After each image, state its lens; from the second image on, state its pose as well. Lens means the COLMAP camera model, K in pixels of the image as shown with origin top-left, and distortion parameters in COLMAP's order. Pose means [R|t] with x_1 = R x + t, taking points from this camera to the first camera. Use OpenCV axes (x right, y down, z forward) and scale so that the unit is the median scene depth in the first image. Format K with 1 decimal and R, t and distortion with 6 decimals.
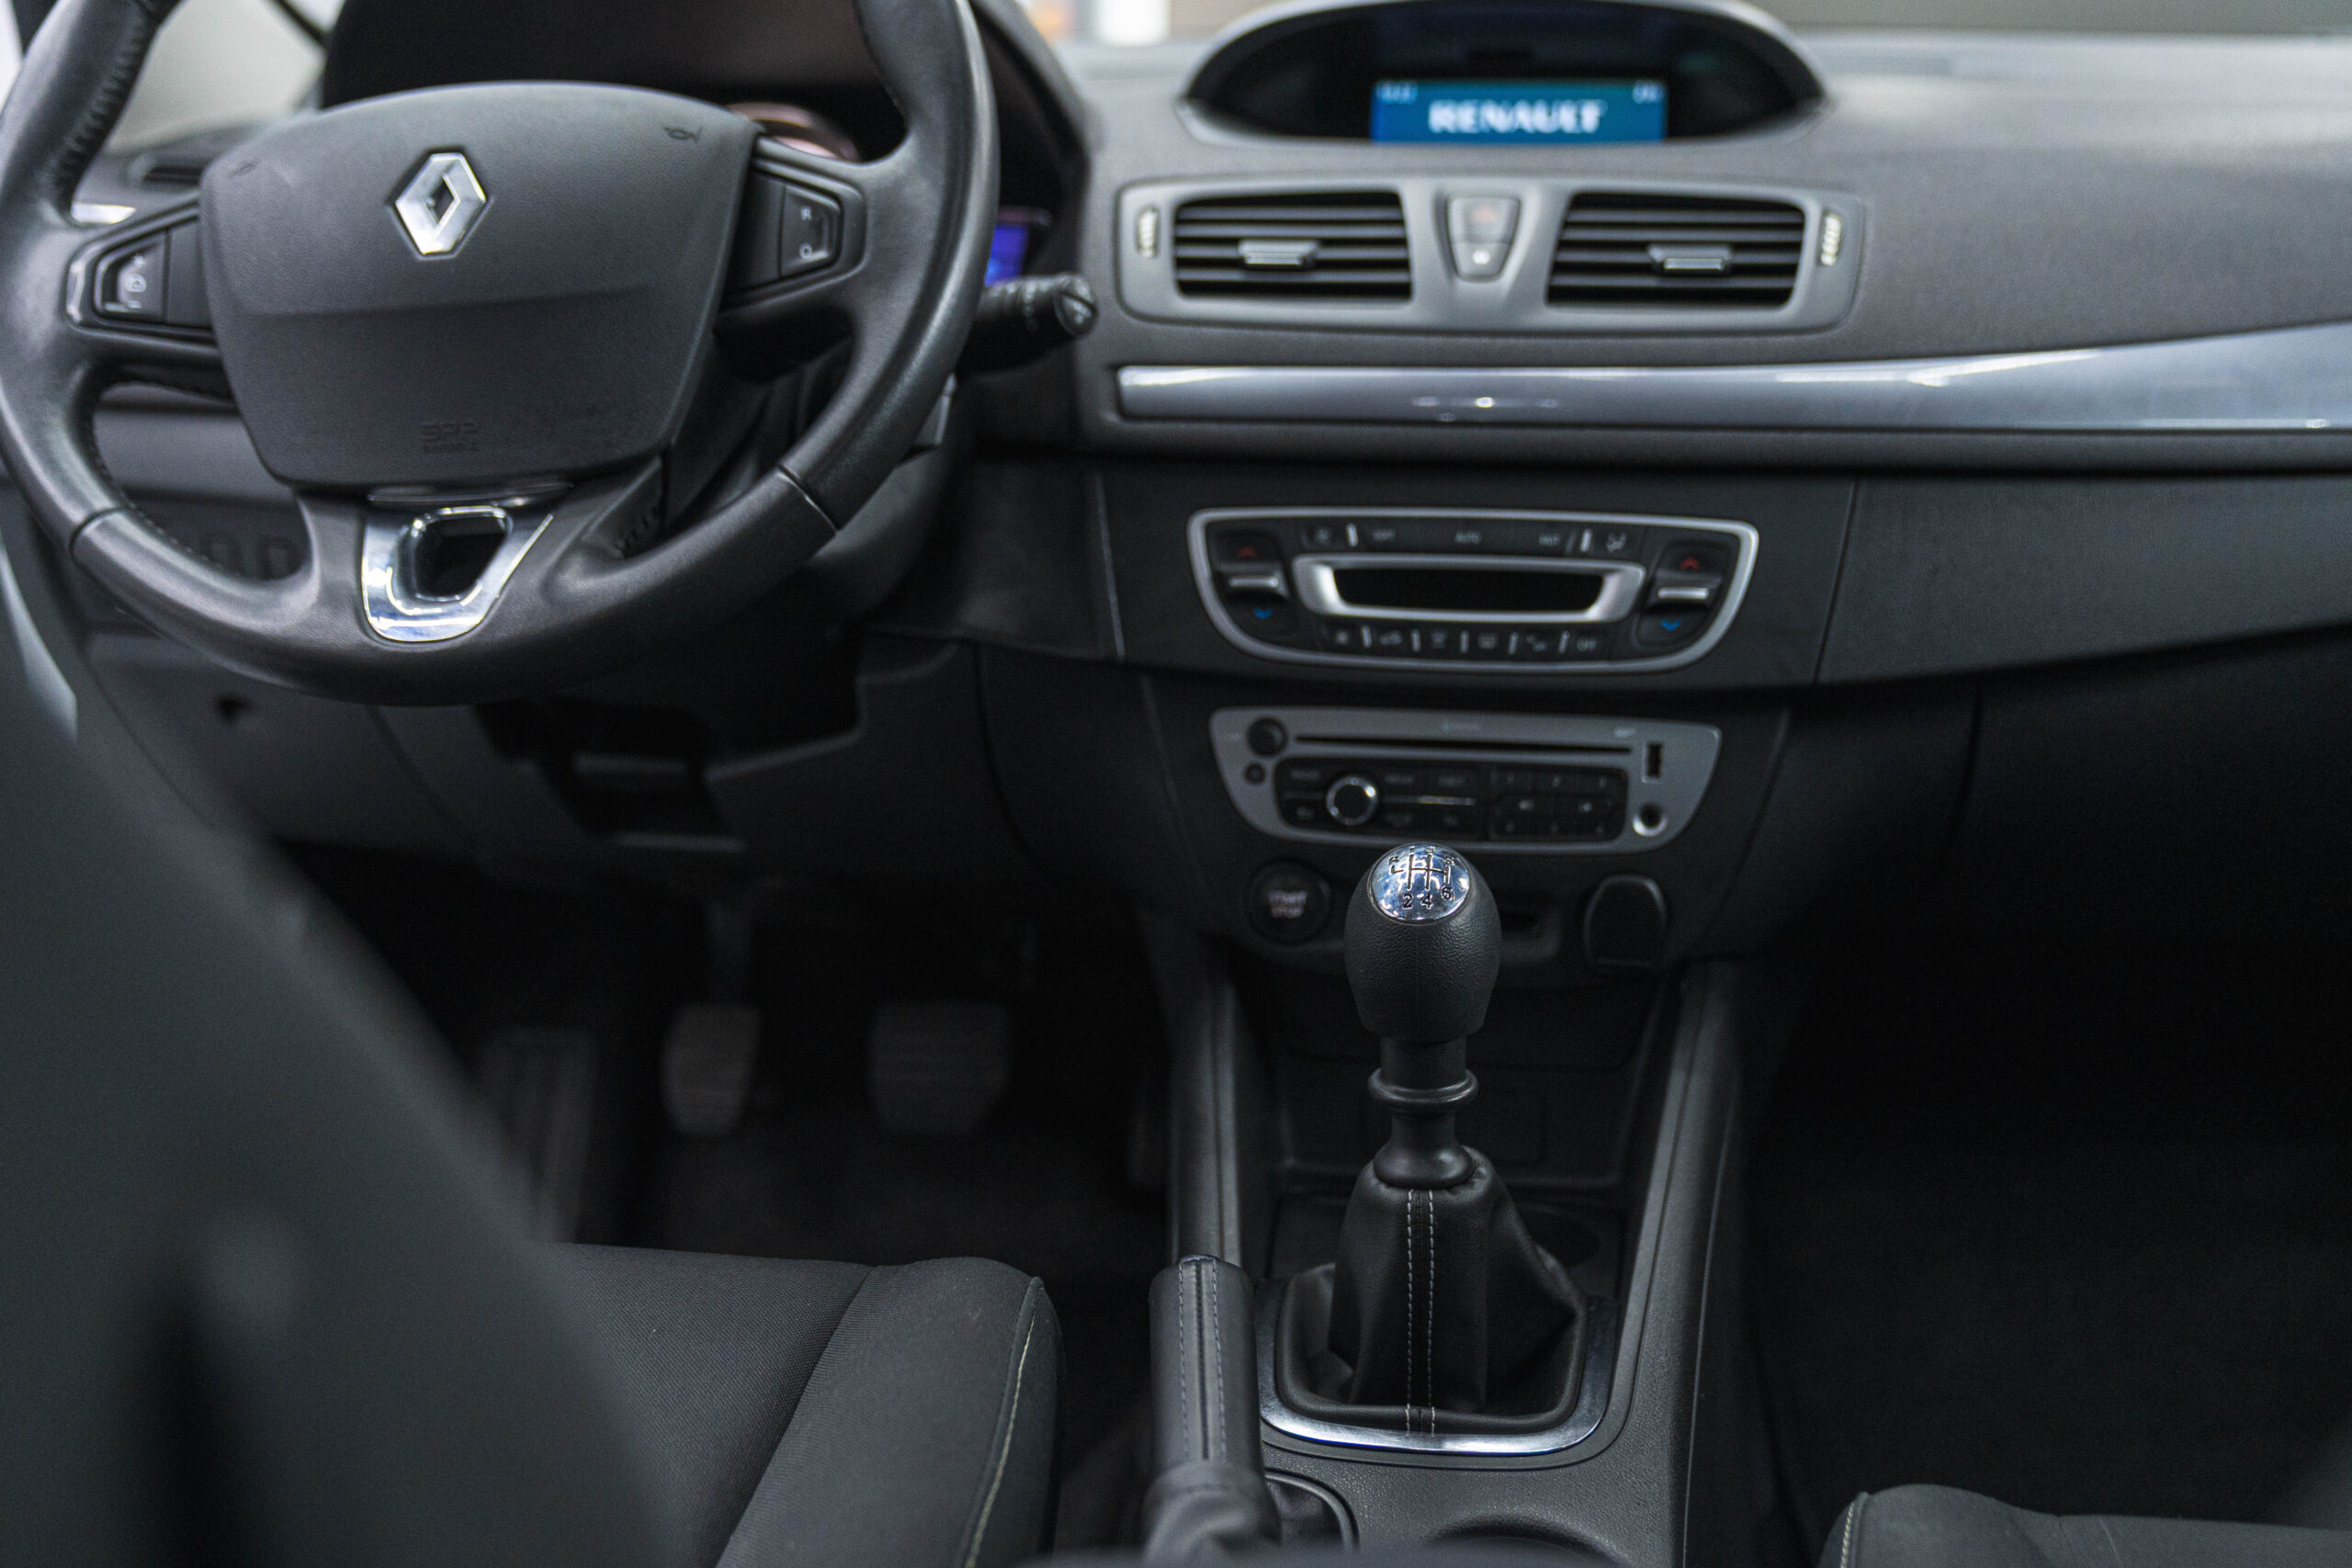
lens RADIAL K [[2614.4, 0, 1185.1], [0, 2614.4, 766.7], [0, 0, 1]] dist [-0.002917, -0.012105]
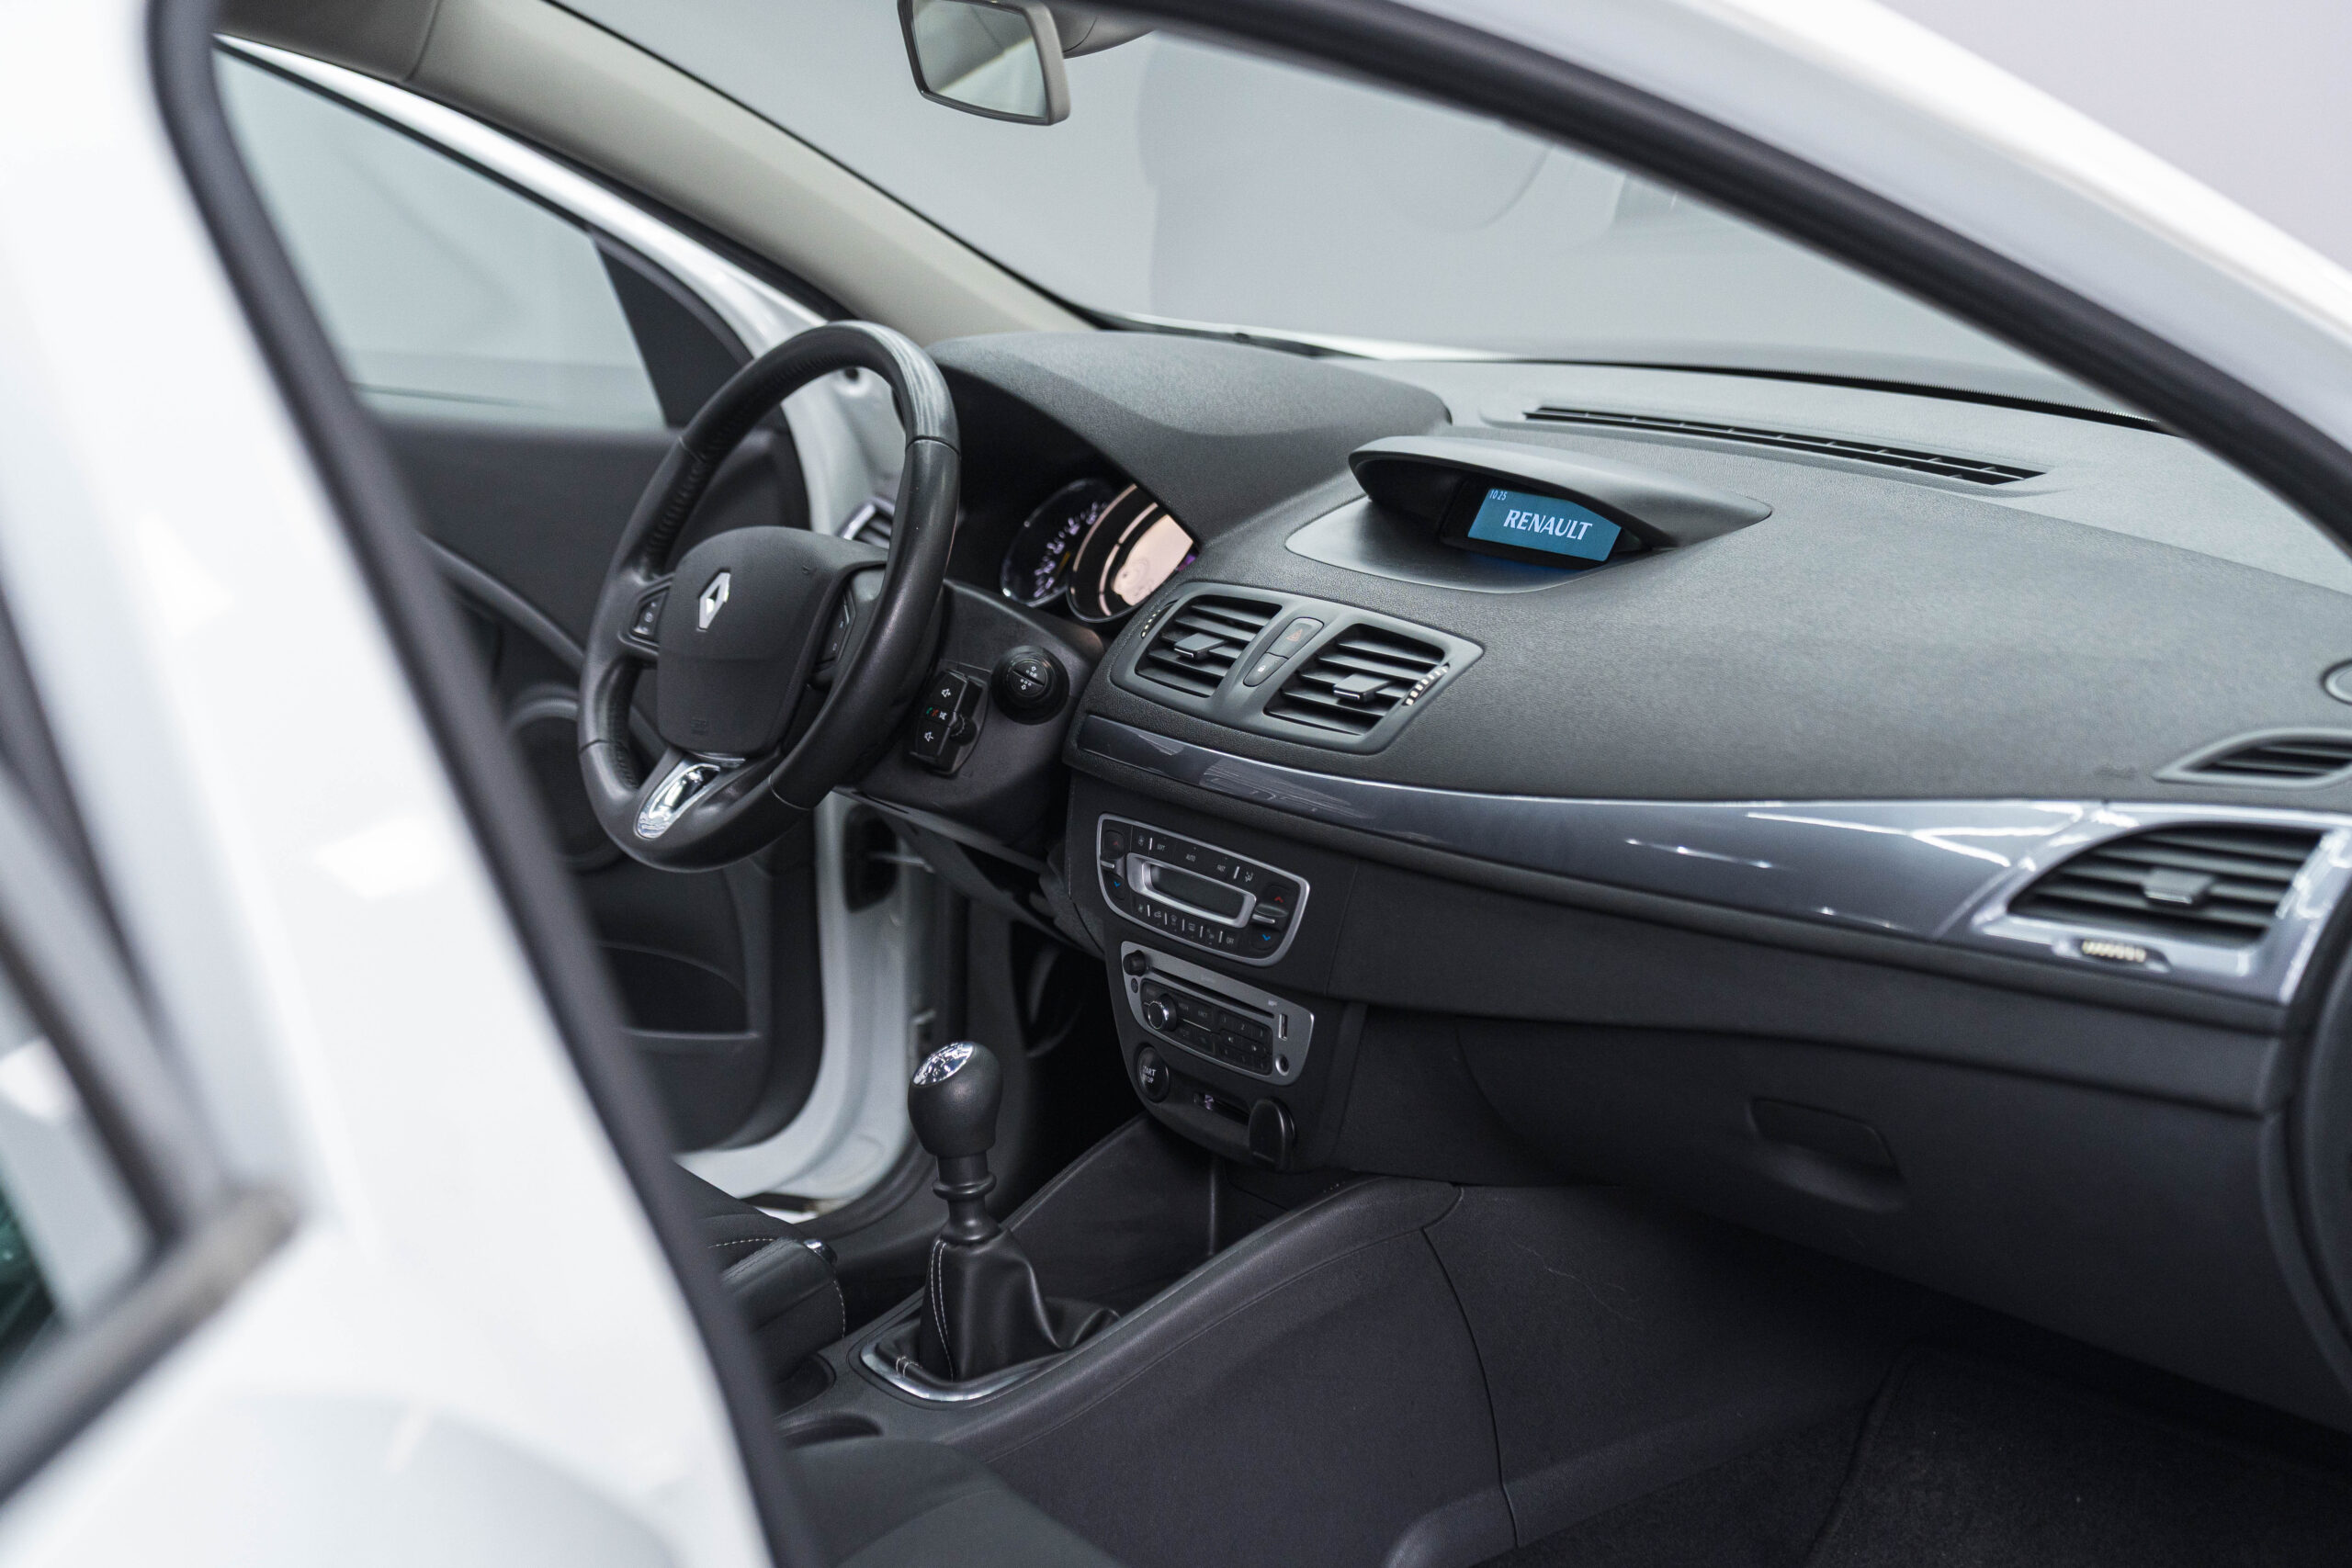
lens RADIAL K [[3592.2, 0, 1168.9], [0, 3592.2, 832.3], [0, 0, 1]] dist [-0.028612, 0.010877]
pose [[0.661795, 0.149510, -0.734625, 1.617817], [-0.116595, 0.988515, 0.096146, -0.298949], [0.740563, 0.022025, 0.671626, -0.408997]]
